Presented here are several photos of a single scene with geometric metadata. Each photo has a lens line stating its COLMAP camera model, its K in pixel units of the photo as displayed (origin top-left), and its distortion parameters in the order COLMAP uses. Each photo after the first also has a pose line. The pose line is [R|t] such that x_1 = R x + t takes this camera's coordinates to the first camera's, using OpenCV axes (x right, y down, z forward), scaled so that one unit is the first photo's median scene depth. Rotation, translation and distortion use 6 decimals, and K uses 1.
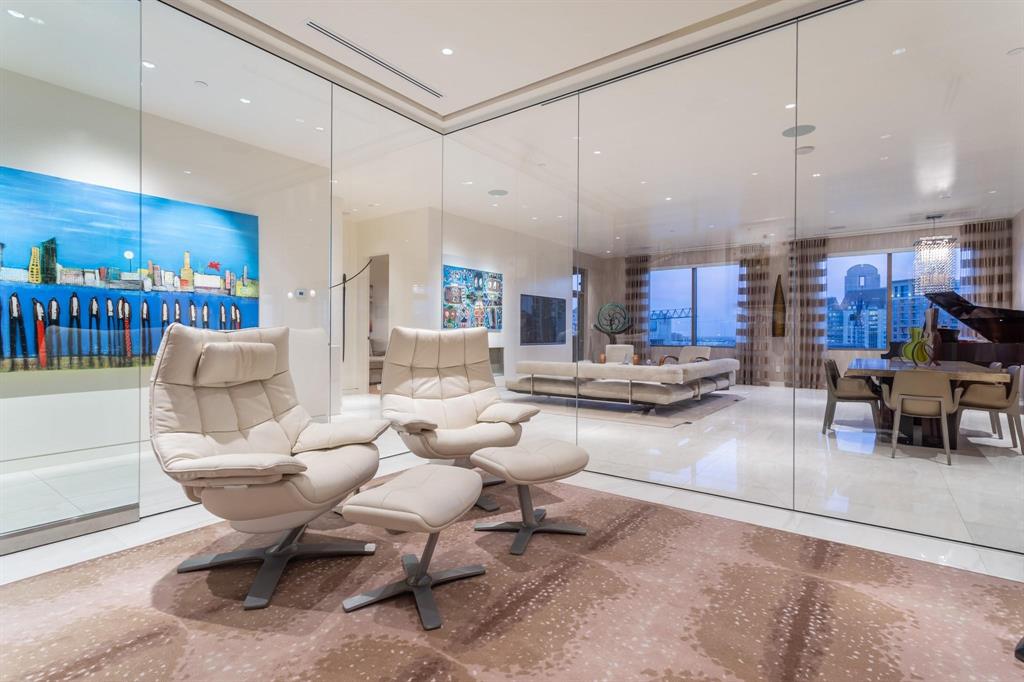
lens RADIAL K [[489.5, 0, 519.6], [0, 489.5, 335.2], [0, 0, 1]] dist [0.000729, 0.002793]
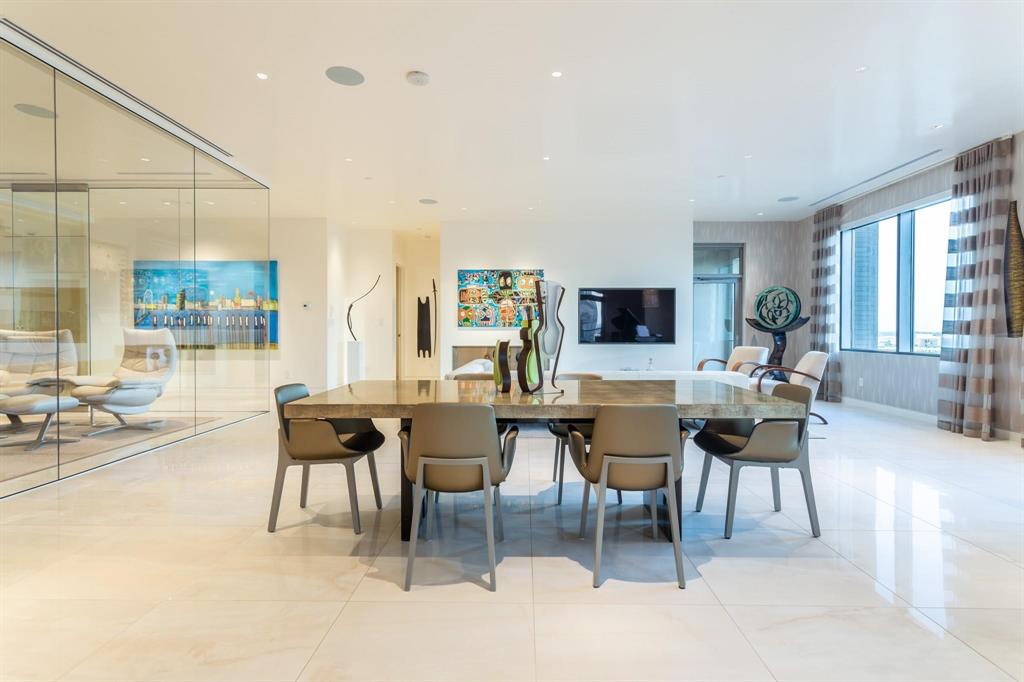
lens RADIAL K [[489.5, 0, 513.5], [0, 489.5, 337.6], [0, 0, 1]] dist [0.000729, 0.002793]
pose [[0.575659, 0.008381, -0.817647, 0.764187], [0.000292, 0.999945, 0.010455, -0.001330], [0.817690, -0.006258, 0.575625, 0.425924]]
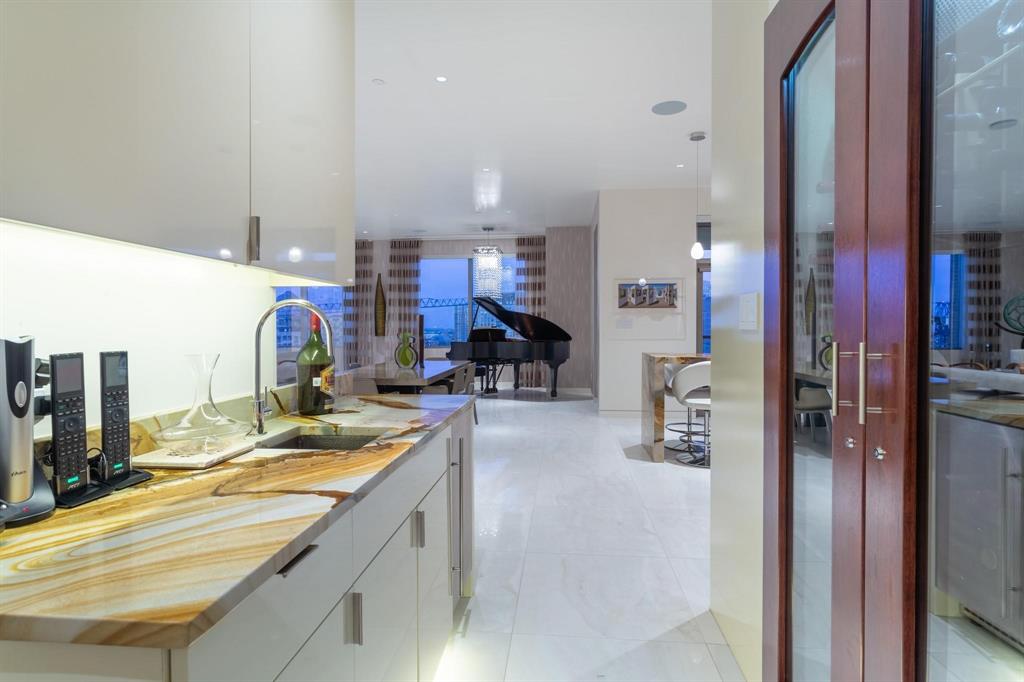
lens RADIAL K [[519.1, 0, 513.1], [0, 519.1, 339.1], [0, 0, 1]] dist [-0.013093, 0.003152]
pose [[0.861228, -0.019818, 0.507832, 0.272640], [0.008392, 0.999658, 0.024780, -0.017294], [-0.508149, -0.017080, 0.861100, -0.052478]]
